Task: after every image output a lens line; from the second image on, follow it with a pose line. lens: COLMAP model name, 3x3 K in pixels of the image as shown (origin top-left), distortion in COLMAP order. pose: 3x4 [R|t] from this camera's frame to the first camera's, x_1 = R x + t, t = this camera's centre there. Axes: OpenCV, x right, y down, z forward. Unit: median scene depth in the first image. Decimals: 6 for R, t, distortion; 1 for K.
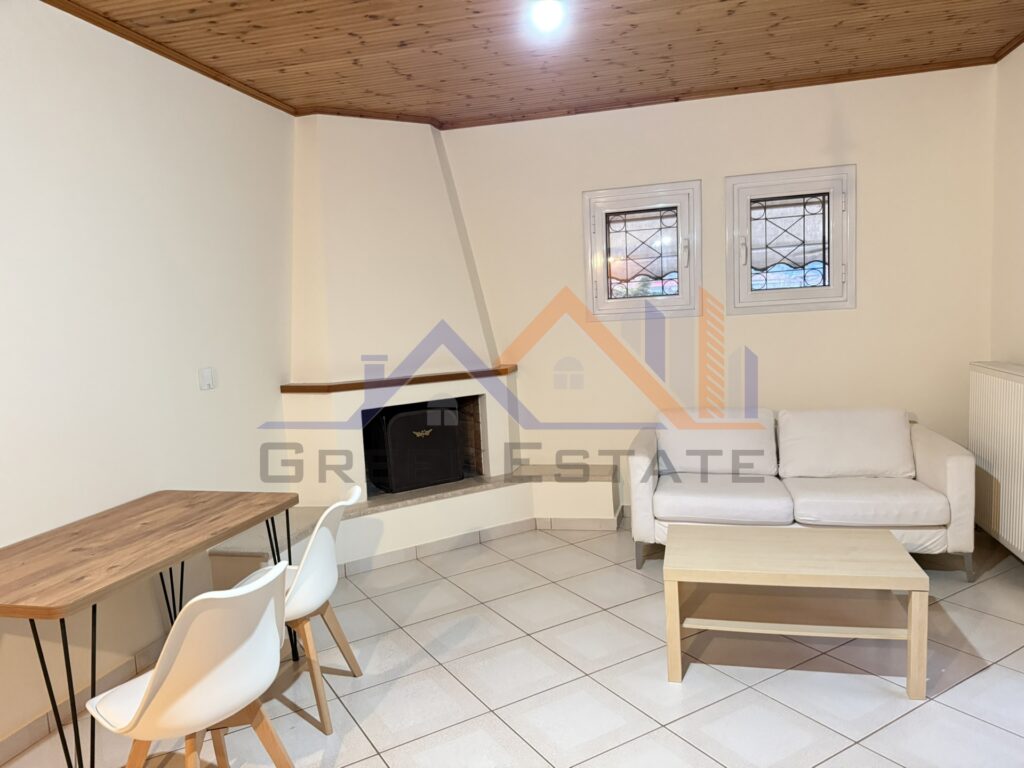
lens RADIAL K [[712.8, 0, 519.6], [0, 712.8, 388.2], [0, 0, 1]] dist [0.035970, -0.025326]
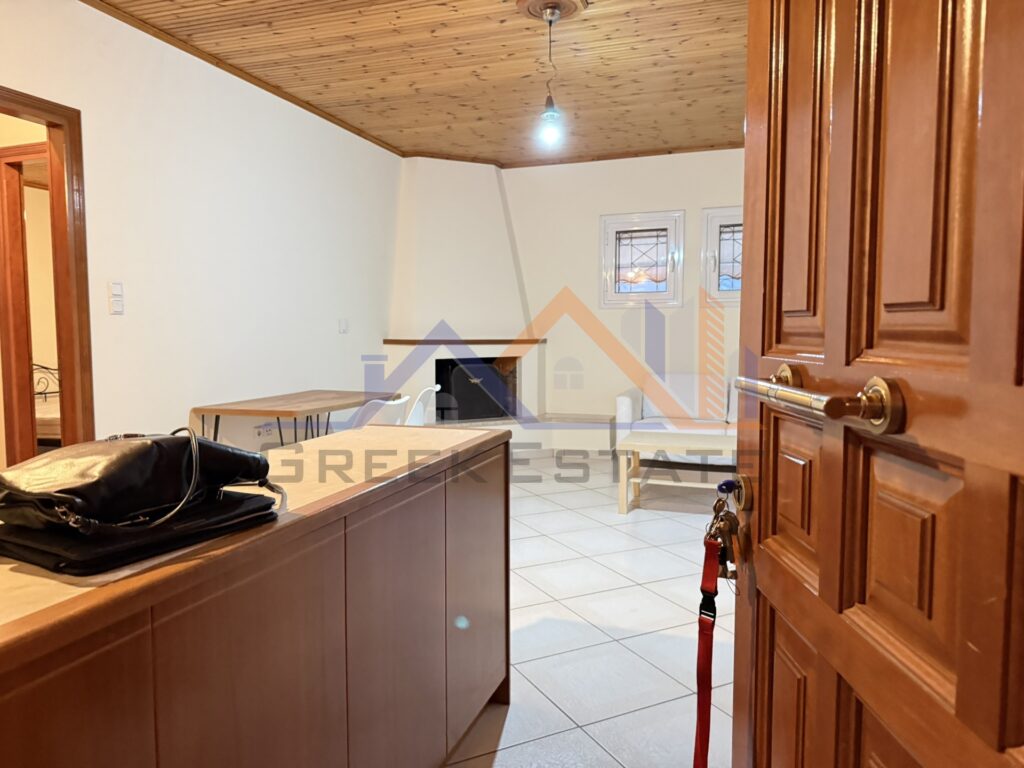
lens RADIAL K [[712.8, 0, 506.7], [0, 712.8, 383.9], [0, 0, 1]] dist [0.035970, -0.025326]
pose [[0.994581, 0.055629, -0.087834, 0.051150], [-0.058648, 0.997760, -0.032173, 0.114980], [0.085848, 0.037150, 0.995615, -0.415600]]
